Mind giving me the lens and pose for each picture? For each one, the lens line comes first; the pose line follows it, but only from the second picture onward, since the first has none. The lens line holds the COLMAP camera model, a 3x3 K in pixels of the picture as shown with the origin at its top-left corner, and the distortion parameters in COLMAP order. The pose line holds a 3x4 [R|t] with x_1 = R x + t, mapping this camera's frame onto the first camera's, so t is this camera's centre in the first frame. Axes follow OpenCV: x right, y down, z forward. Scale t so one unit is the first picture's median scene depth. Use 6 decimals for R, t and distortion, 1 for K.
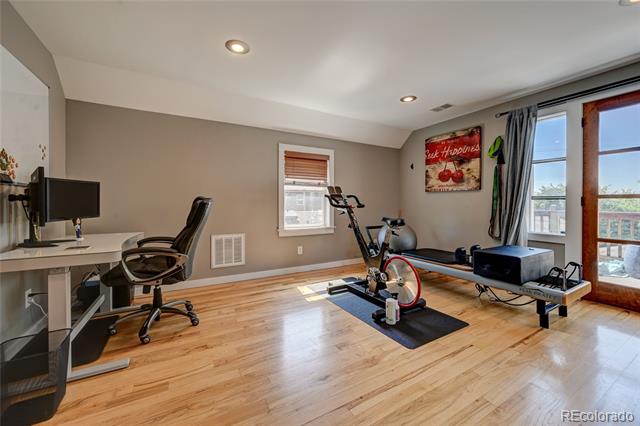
lens RADIAL K [[262.3, 0, 314.8], [0, 262.3, 206.4], [0, 0, 1]] dist [0.000729, 0.000073]
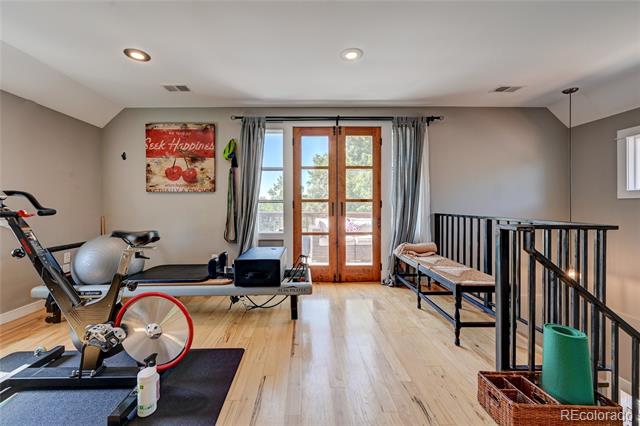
lens RADIAL K [[262.3, 0, 314.8], [0, 262.3, 206.4], [0, 0, 1]] dist [0.000729, 0.000073]
pose [[0.469791, -0.003528, 0.882770, -0.034731], [0.014496, 0.999888, -0.003718, -0.003034], [-0.882658, 0.014543, 0.469790, 0.271950]]
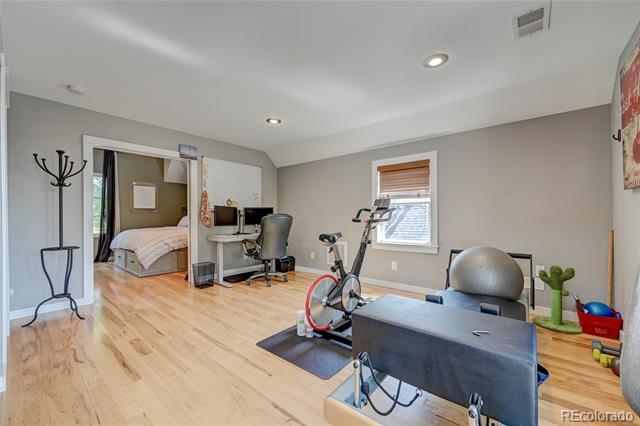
lens RADIAL K [[255.7, 0, 319.9], [0, 255.7, 216.1], [0, 0, 1]] dist [-0.000209, -0.000042]
pose [[0.337018, -0.006223, -0.941478, 0.872895], [-0.006893, 0.999935, -0.009077, -0.005146], [0.941473, 0.009549, 0.336953, 0.505519]]
